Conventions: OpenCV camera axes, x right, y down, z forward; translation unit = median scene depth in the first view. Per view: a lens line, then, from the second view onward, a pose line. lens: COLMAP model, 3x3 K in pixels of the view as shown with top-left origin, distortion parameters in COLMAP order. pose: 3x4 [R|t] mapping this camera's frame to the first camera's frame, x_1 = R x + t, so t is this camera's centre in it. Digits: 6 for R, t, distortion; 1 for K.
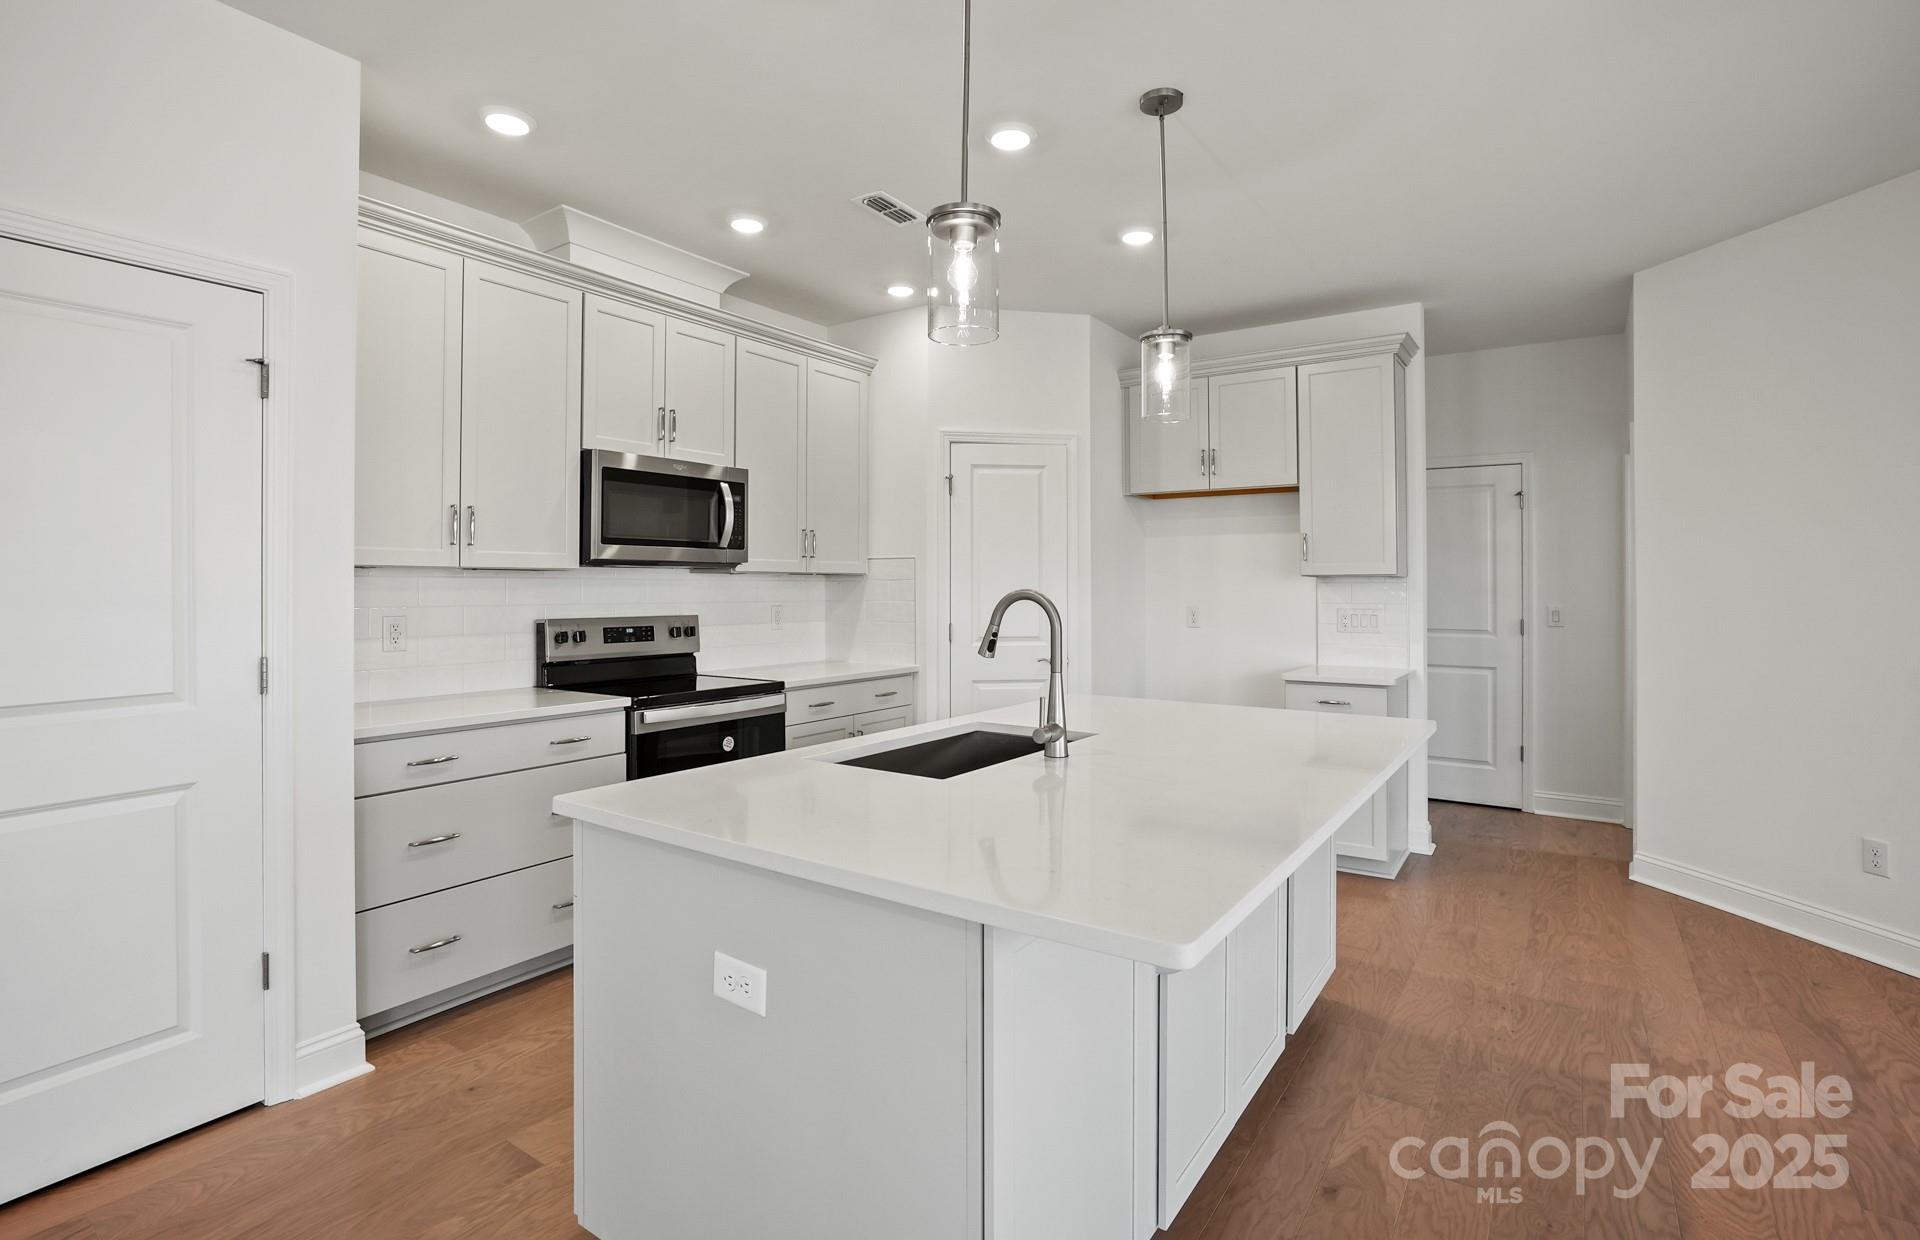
lens RADIAL K [[905.5, 0, 953.4], [0, 905.5, 583.8], [0, 0, 1]] dist [-0.050031, 0.023032]
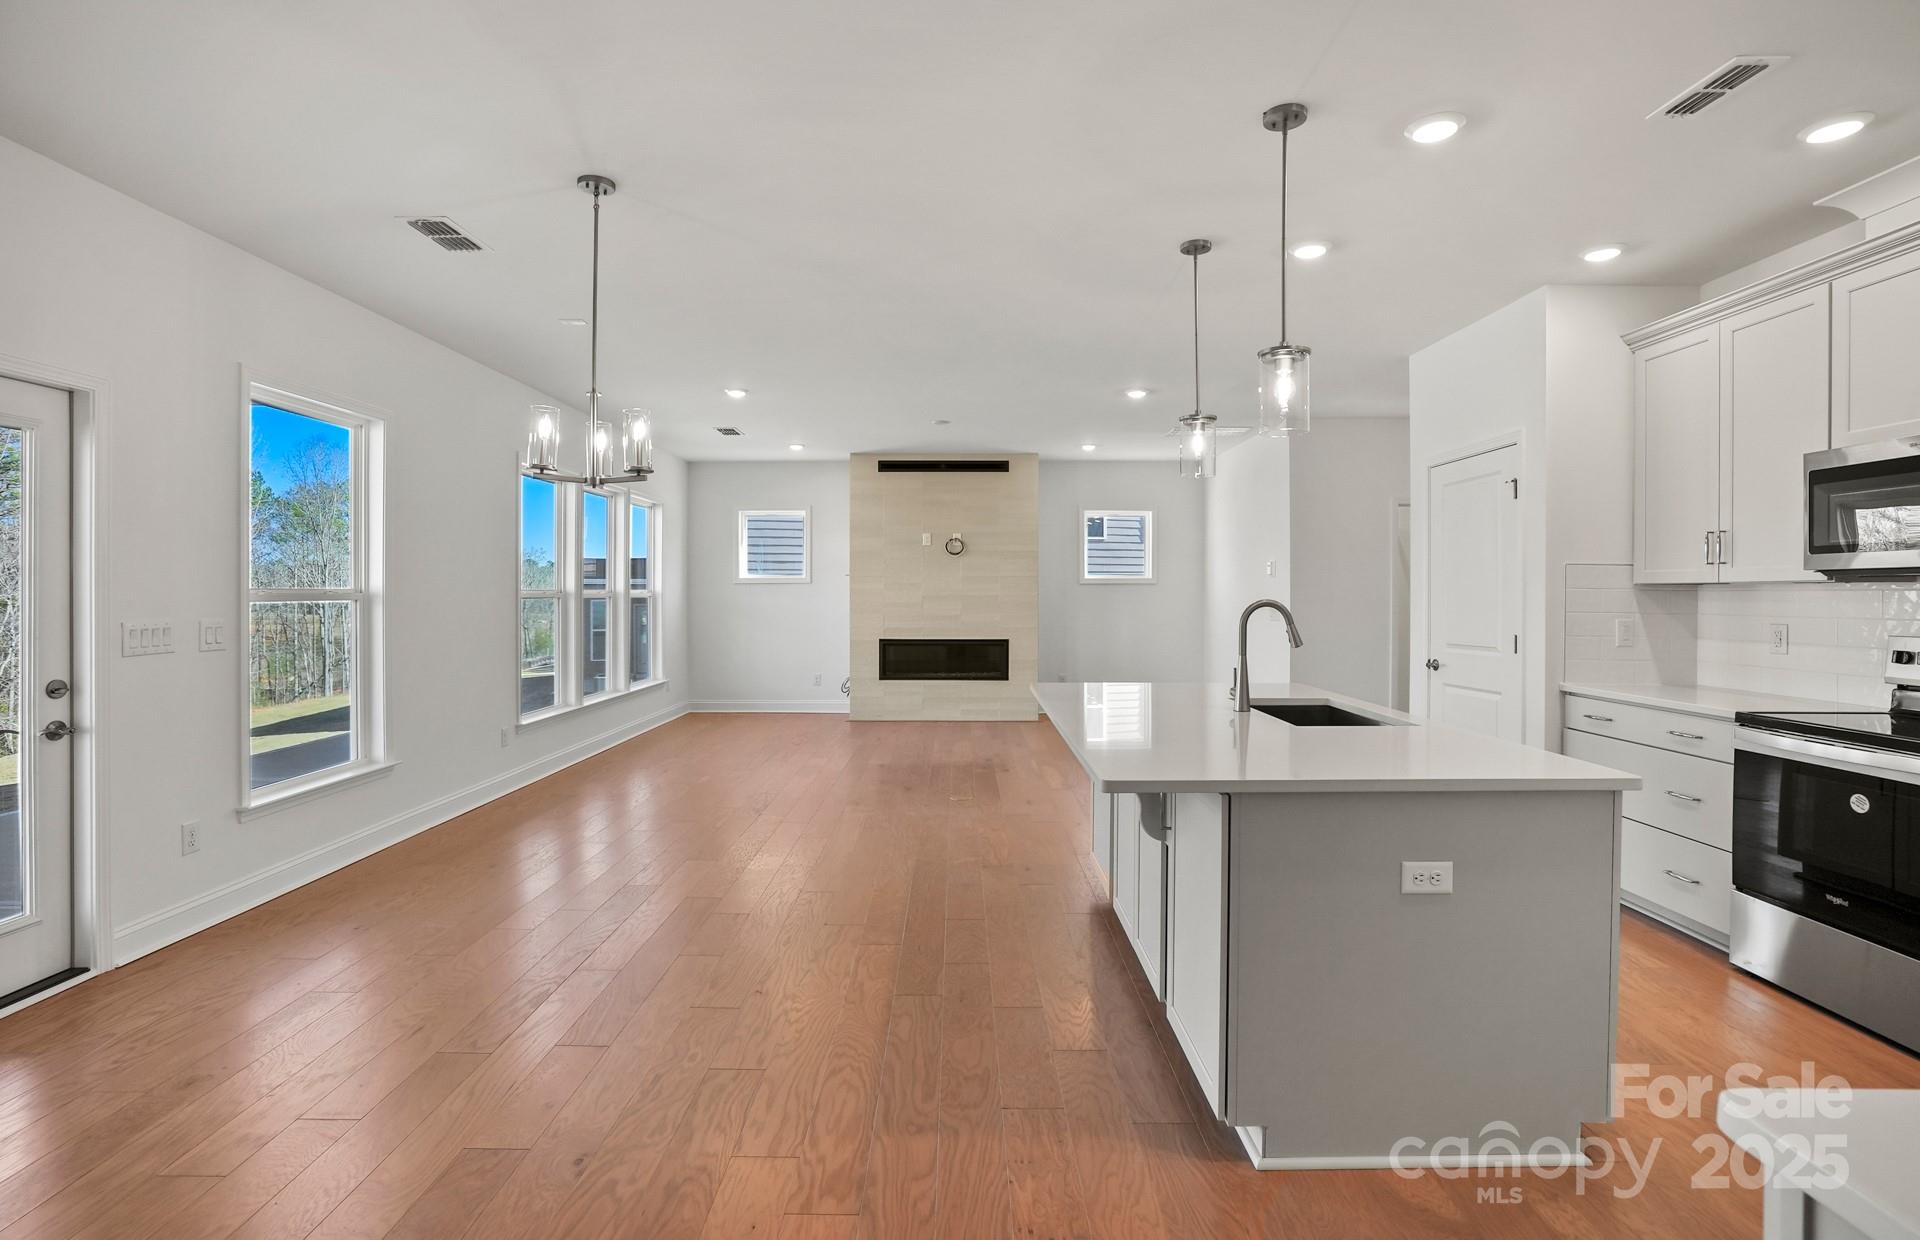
lens RADIAL K [[901.0, 0, 954.6], [0, 901.0, 594.2], [0, 0, 1]] dist [-0.055607, 0.027651]
pose [[-0.823213, -0.002406, -0.567727, 0.754873], [-0.002242, 0.999997, -0.000987, 0.000538], [0.567728, 0.000460, -0.823216, 1.091979]]
